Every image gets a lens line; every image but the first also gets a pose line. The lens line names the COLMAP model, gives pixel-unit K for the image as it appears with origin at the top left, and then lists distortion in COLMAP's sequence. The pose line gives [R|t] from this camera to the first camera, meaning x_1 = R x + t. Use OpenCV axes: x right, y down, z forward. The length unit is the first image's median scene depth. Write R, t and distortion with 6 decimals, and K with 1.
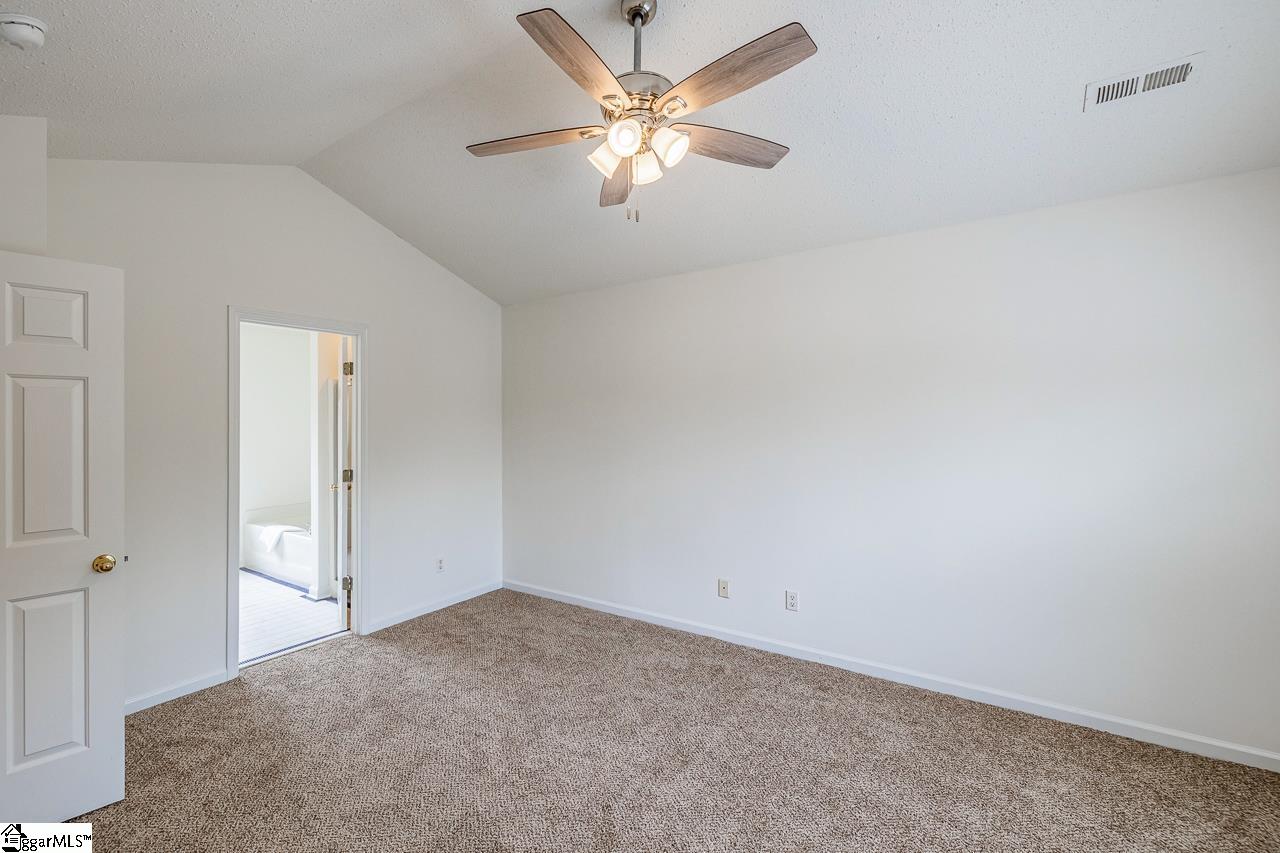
lens RADIAL K [[575.6, 0, 577.5], [0, 575.6, 417.7], [0, 0, 1]] dist [-0.000612, -0.000117]
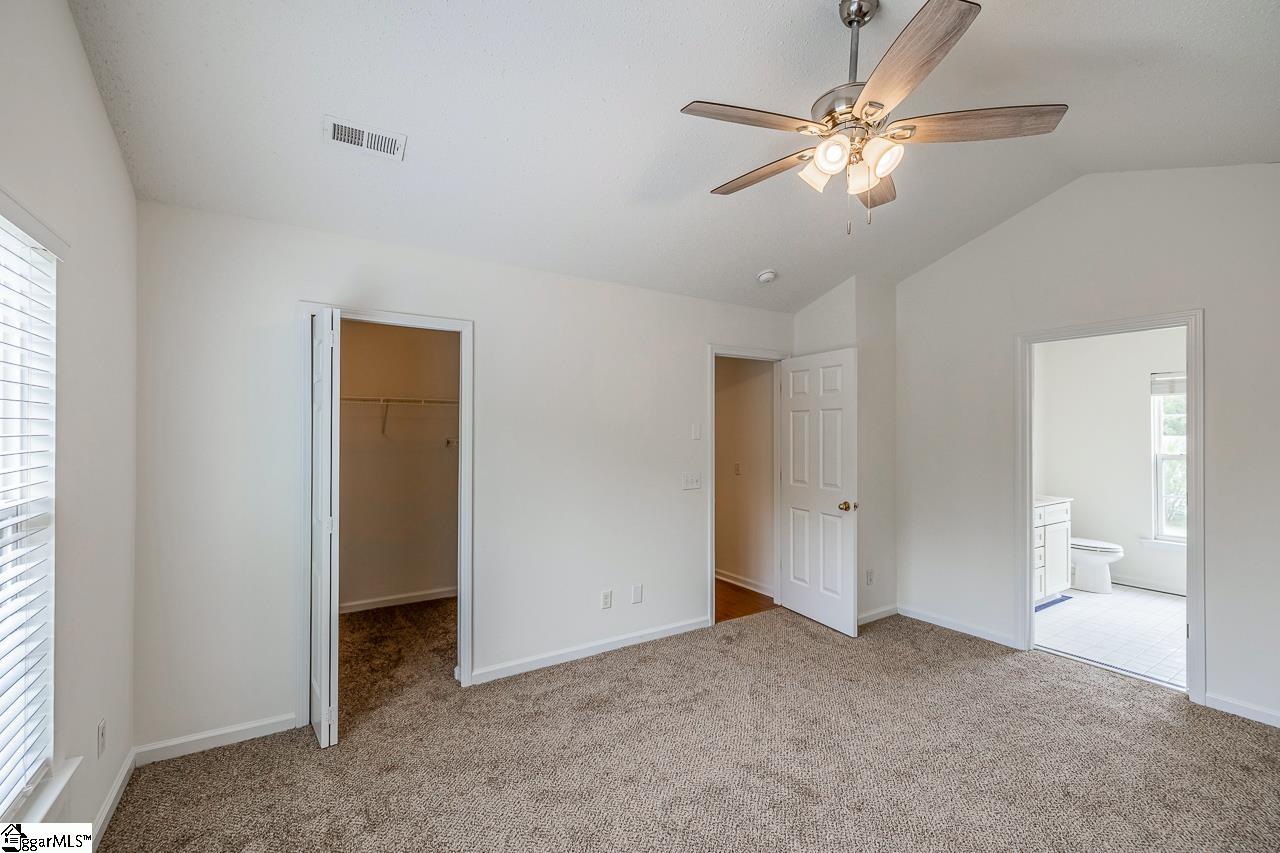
lens RADIAL K [[552.5, 0, 637.5], [0, 552.5, 430.3], [0, 0, 1]] dist [-0.001212, -0.000178]
pose [[-0.354314, 0.003223, -0.935121, 0.728894], [-0.000629, 0.999993, 0.003685, -0.001925], [0.935126, 0.001894, -0.354310, 0.649504]]
